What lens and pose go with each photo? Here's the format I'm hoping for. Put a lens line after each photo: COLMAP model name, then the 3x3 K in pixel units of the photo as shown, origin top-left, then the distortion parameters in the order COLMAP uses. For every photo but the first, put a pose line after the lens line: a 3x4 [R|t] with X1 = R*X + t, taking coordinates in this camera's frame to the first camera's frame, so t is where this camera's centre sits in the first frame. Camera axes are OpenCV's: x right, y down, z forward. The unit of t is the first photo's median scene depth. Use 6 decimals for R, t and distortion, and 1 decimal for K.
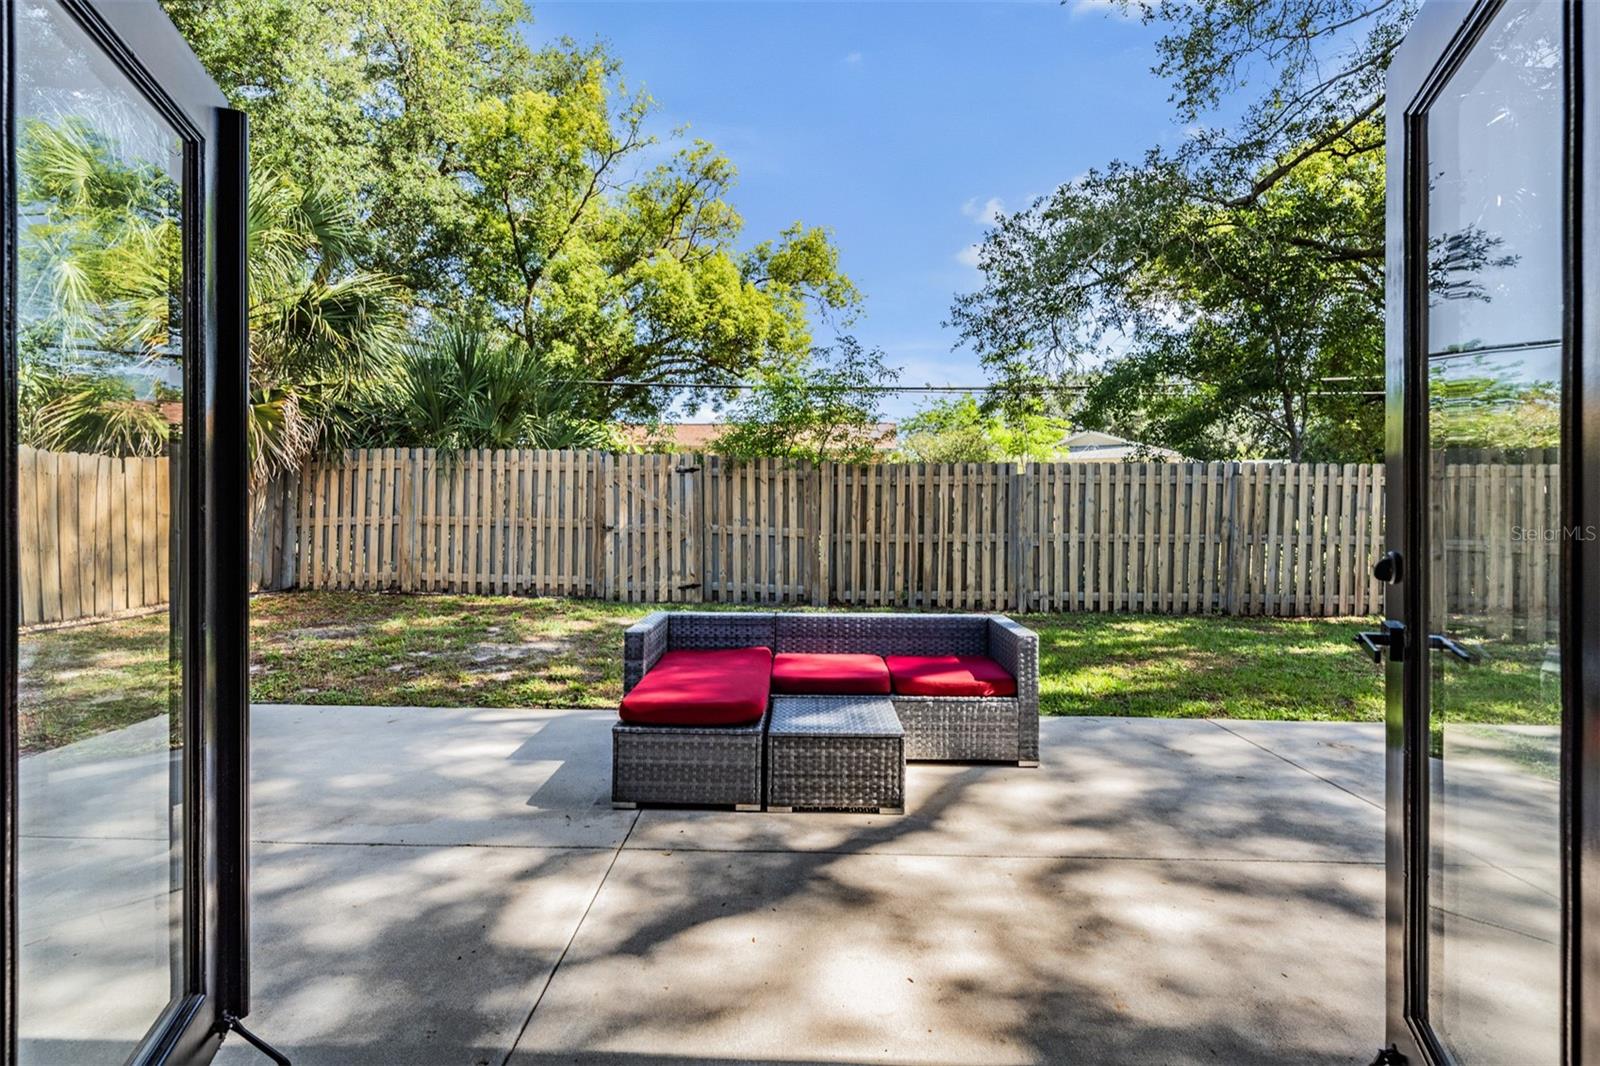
lens RADIAL K [[741.6, 0, 800.3], [0, 741.6, 504.3], [0, 0, 1]] dist [0.004040, 0.000062]
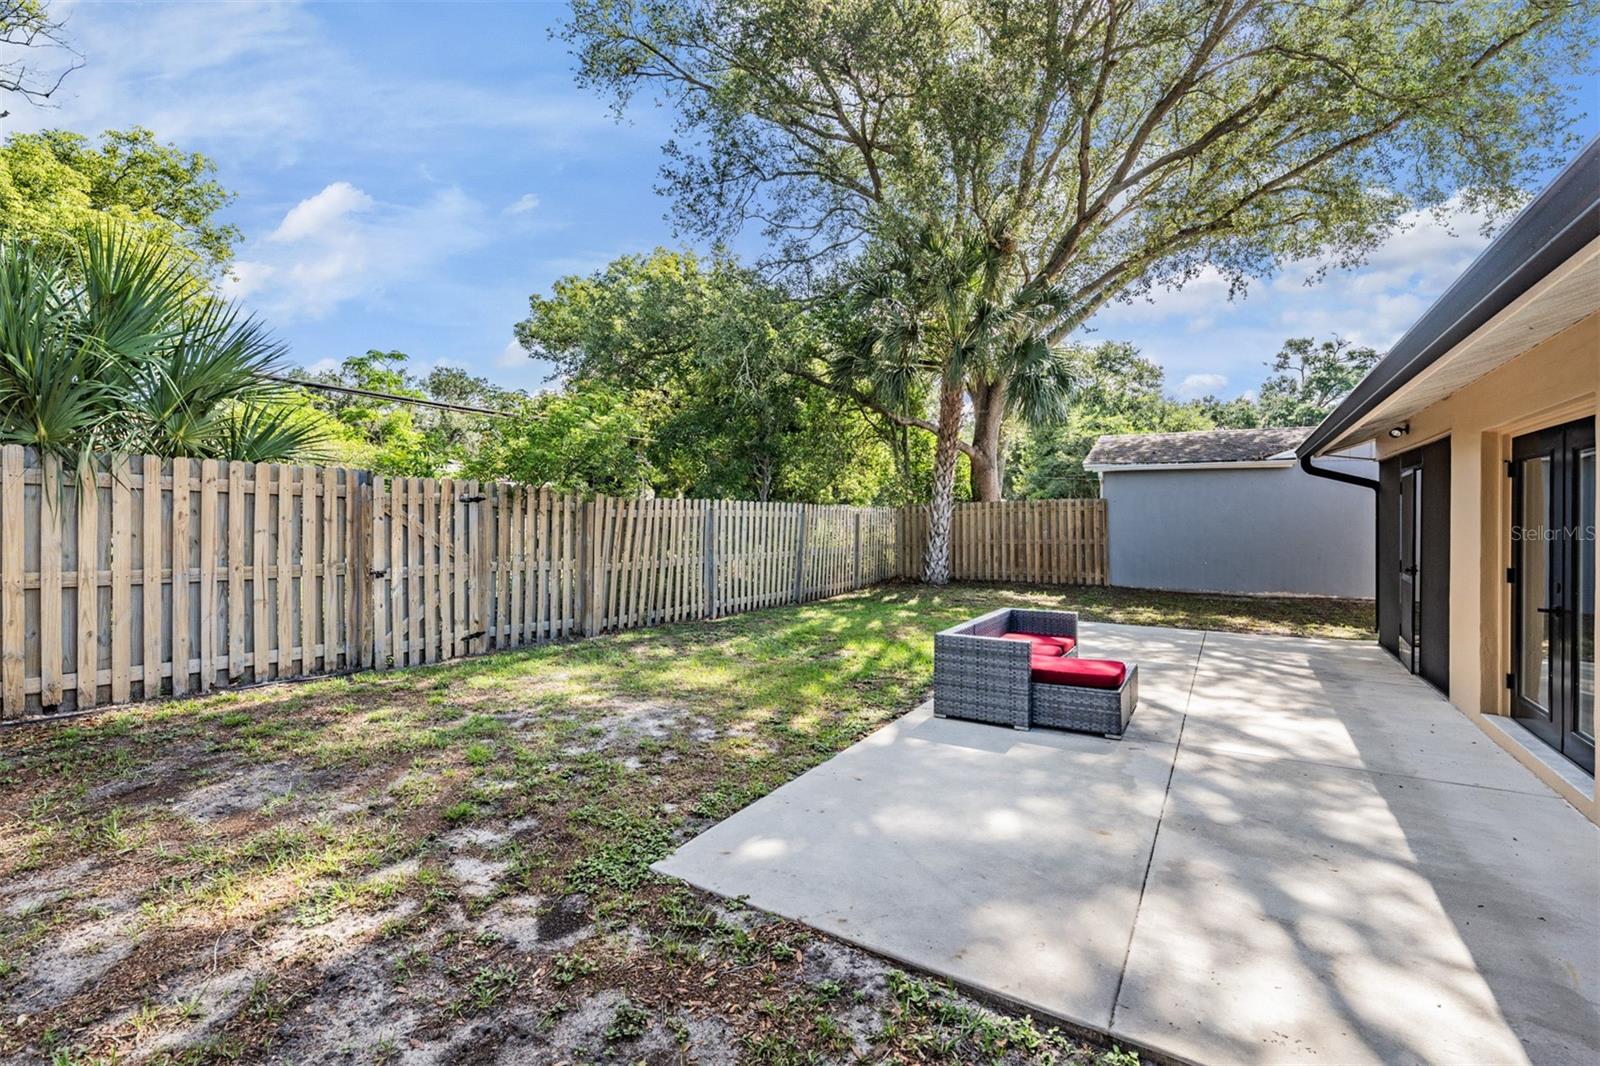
lens RADIAL K [[701.7, 0, 797.6], [0, 701.7, 499.7], [0, 0, 1]] dist [-0.002074, -0.000041]
pose [[0.499100, 0.023282, 0.866232, -0.664986], [-0.003129, 0.999681, -0.025066, -0.026774], [-0.866539, 0.009800, 0.499013, 0.272018]]
